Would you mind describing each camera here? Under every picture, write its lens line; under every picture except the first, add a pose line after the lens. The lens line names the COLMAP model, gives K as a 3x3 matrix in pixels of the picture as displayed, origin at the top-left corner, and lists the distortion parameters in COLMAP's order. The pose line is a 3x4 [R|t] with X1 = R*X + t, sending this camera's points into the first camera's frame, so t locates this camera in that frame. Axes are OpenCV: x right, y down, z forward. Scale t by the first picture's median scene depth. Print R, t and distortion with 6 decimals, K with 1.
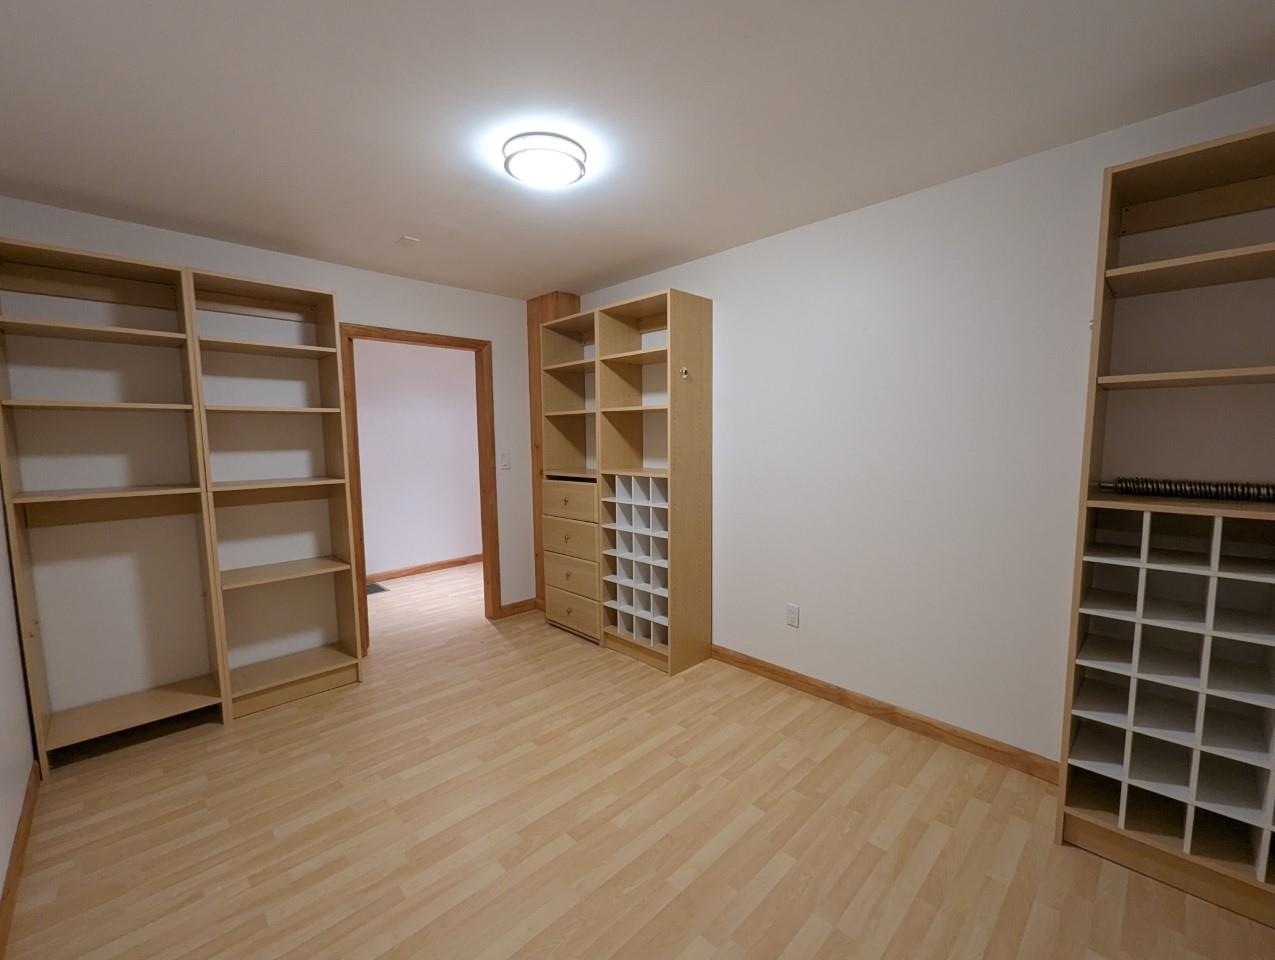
lens RADIAL K [[526.6, 0, 639.6], [0, 526.6, 484.5], [0, 0, 1]] dist [-0.001328, -0.001015]
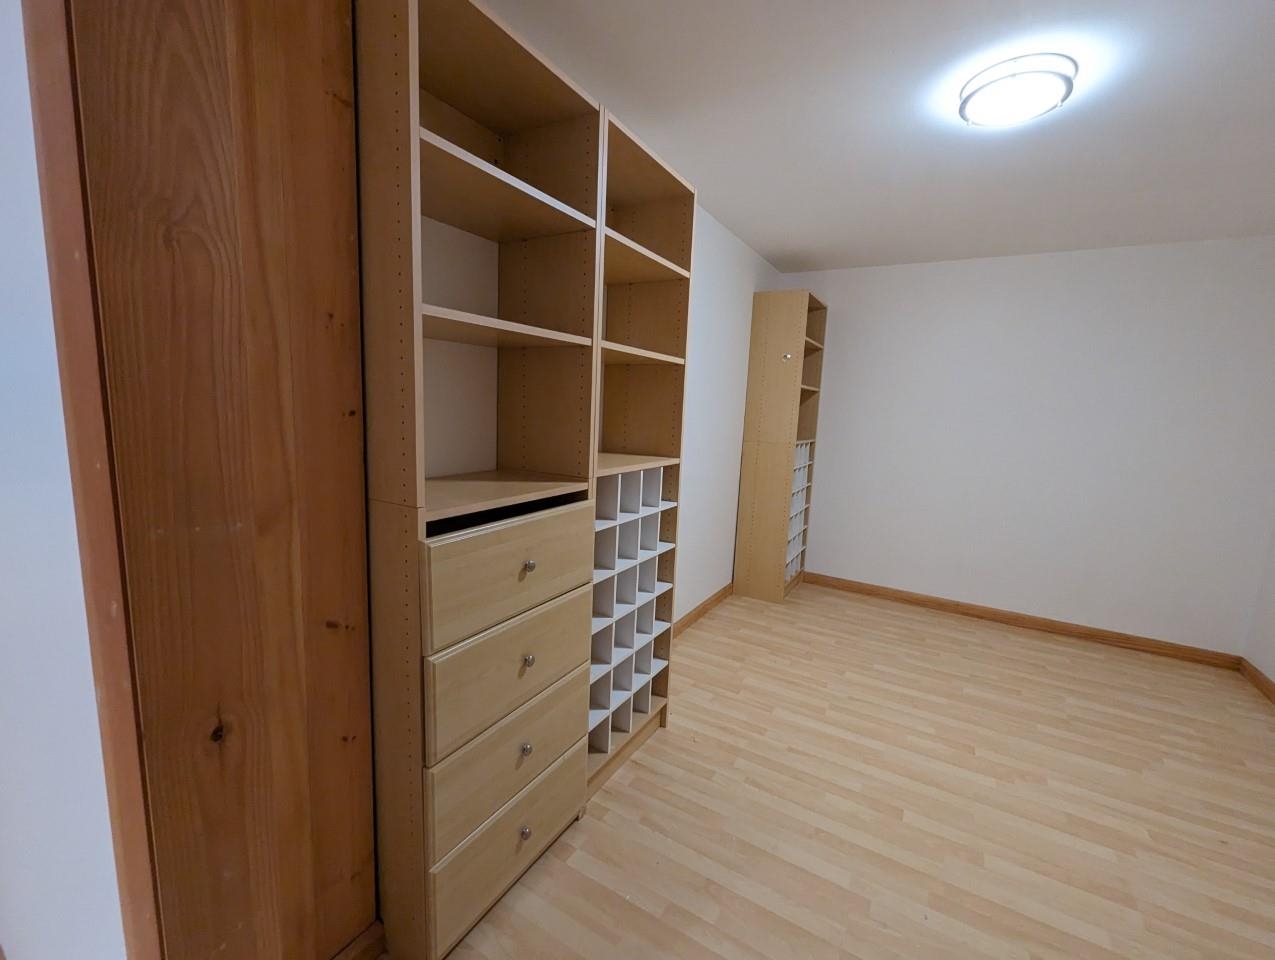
lens RADIAL K [[526.6, 0, 639.8], [0, 526.6, 482.3], [0, 0, 1]] dist [-0.001328, -0.001015]
pose [[-0.254653, -0.143171, 0.956375, -0.799417], [0.044803, 0.986171, 0.159562, -0.132994], [-0.965994, 0.083482, -0.244717, 1.585948]]
